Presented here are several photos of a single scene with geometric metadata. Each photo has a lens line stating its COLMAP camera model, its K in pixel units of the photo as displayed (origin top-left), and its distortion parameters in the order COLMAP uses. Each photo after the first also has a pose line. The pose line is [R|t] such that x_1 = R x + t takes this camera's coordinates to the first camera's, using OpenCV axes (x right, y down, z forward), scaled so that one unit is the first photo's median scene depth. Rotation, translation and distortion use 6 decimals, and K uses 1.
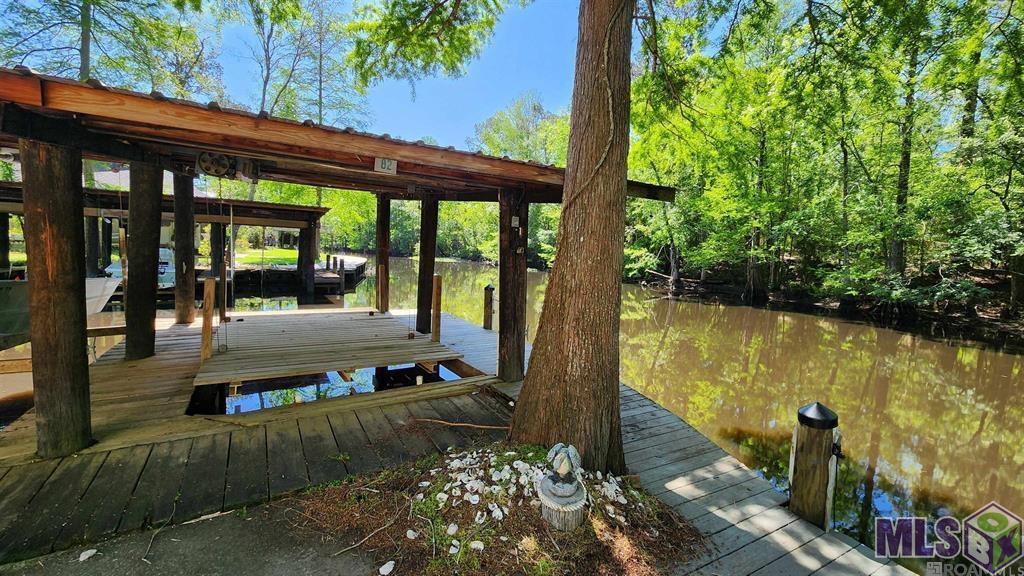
lens RADIAL K [[417.4, 0, 512.0], [0, 417.4, 288.0], [0, 0, 1]] dist [-0.001724, -0.000604]
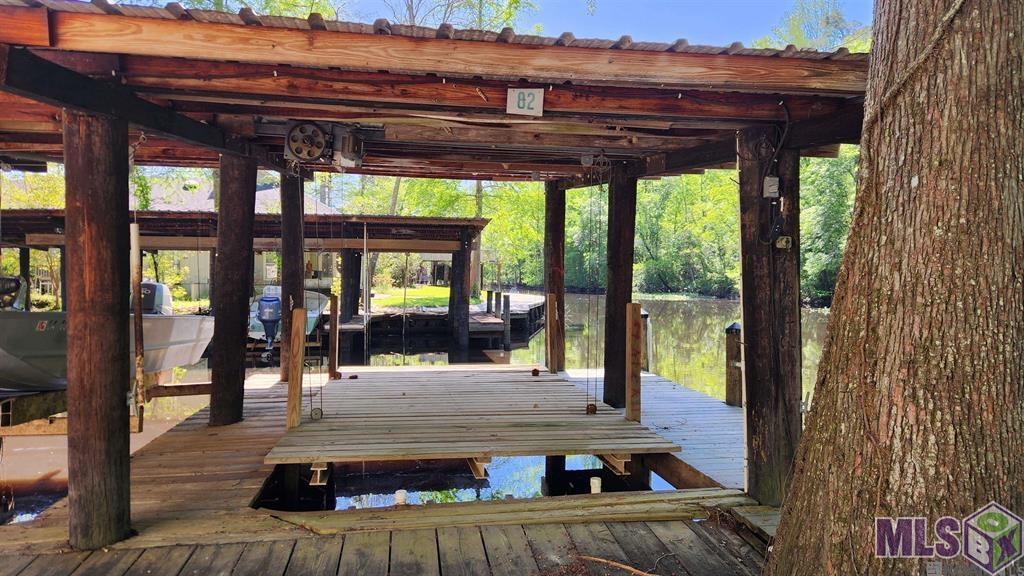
lens RADIAL K [[670.0, 0, 512.0], [0, 670.0, 288.0], [0, 0, 1]] dist [0.059854, -0.041336]
pose [[0.921880, -0.028181, -0.386449, 0.034323], [-0.005808, 0.996235, -0.086503, 0.042395], [0.387432, 0.081990, 0.918245, 0.125010]]
